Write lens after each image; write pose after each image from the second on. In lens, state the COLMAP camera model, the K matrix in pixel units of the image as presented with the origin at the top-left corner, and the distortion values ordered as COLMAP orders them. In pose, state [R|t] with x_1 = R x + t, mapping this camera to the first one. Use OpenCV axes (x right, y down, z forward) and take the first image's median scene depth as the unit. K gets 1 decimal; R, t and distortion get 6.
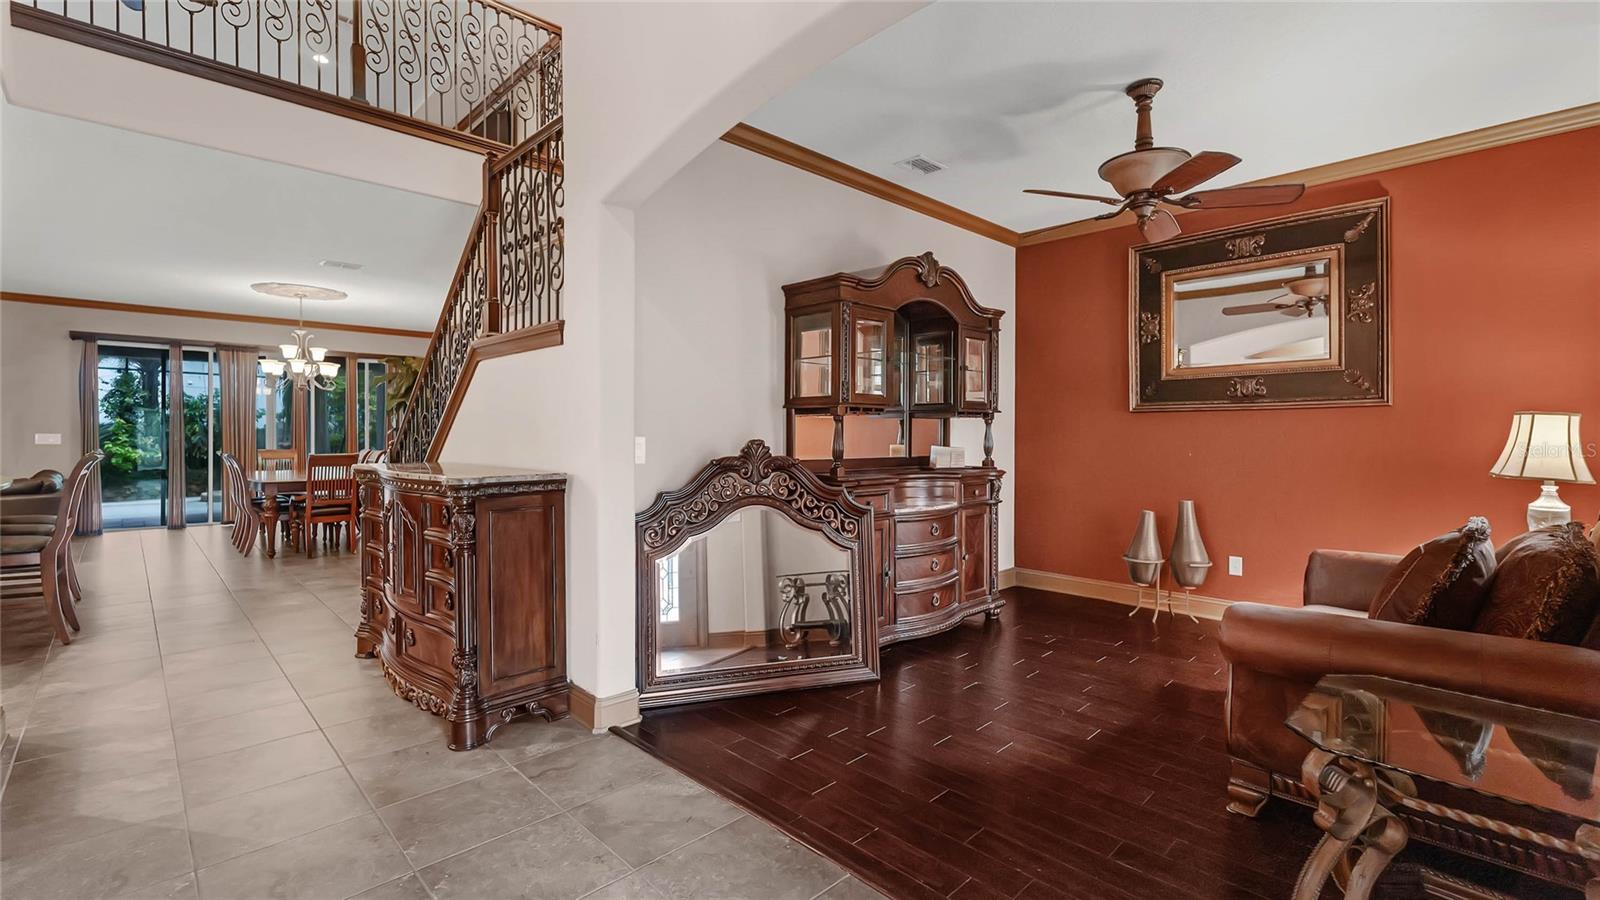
lens RADIAL K [[696.1, 0, 805.7], [0, 696.1, 450.0], [0, 0, 1]] dist [0.000220, -0.000048]
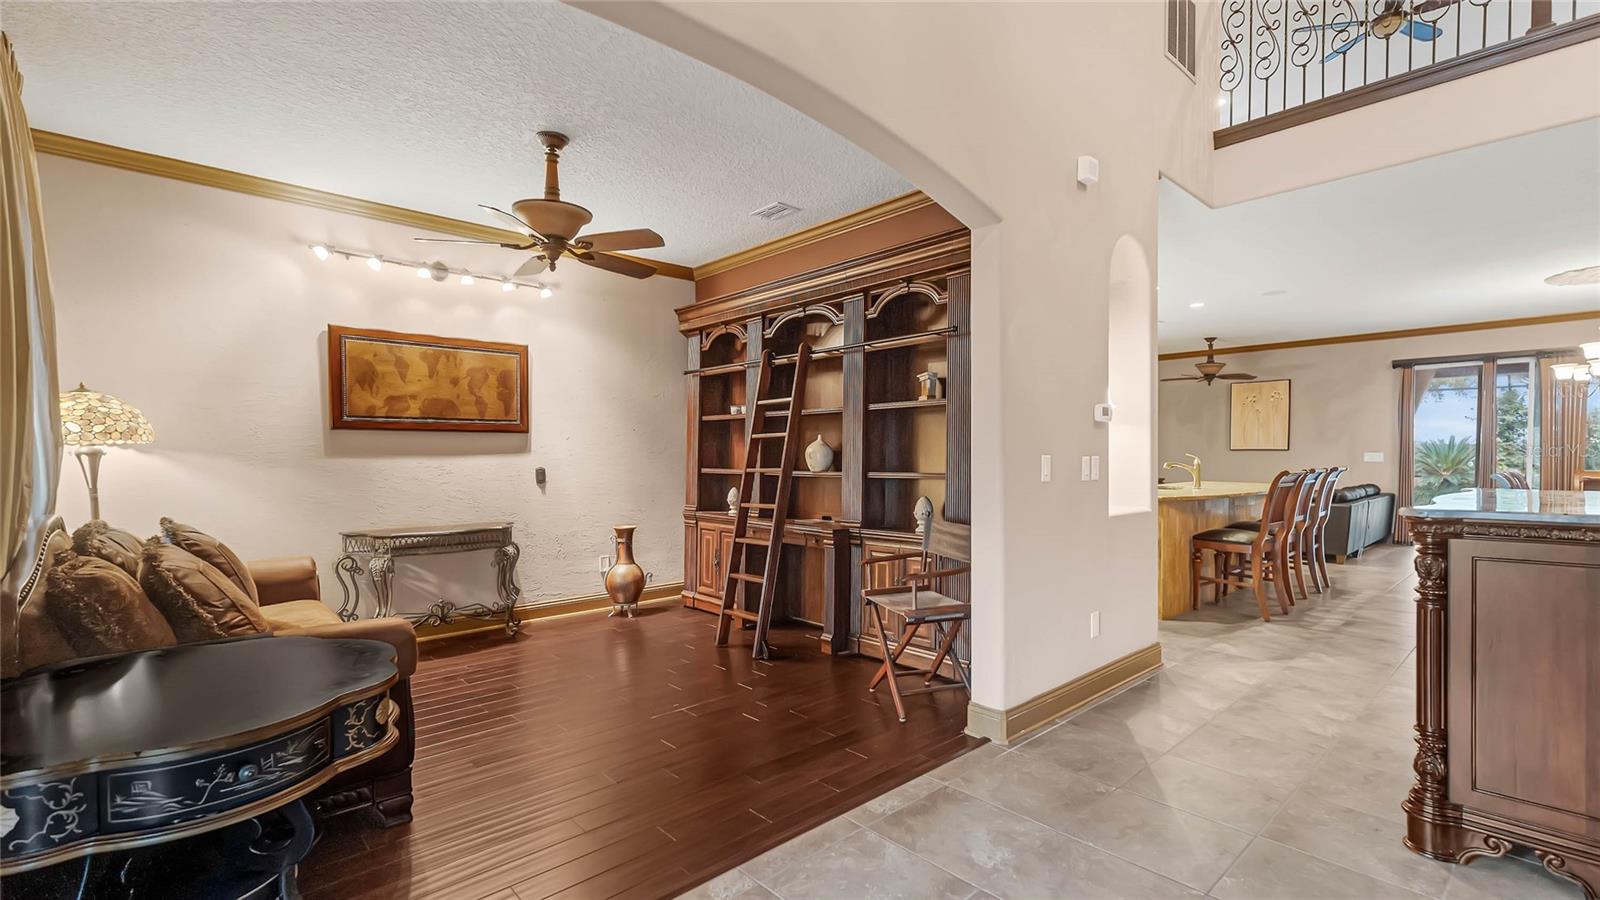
lens RADIAL K [[696.1, 0, 805.7], [0, 696.1, 450.0], [0, 0, 1]] dist [0.000220, -0.000048]
pose [[-0.033692, -0.004263, -0.999423, 0.303182], [-0.021975, 0.999752, -0.003523, -0.007718], [0.999191, 0.021843, -0.033777, 0.301578]]
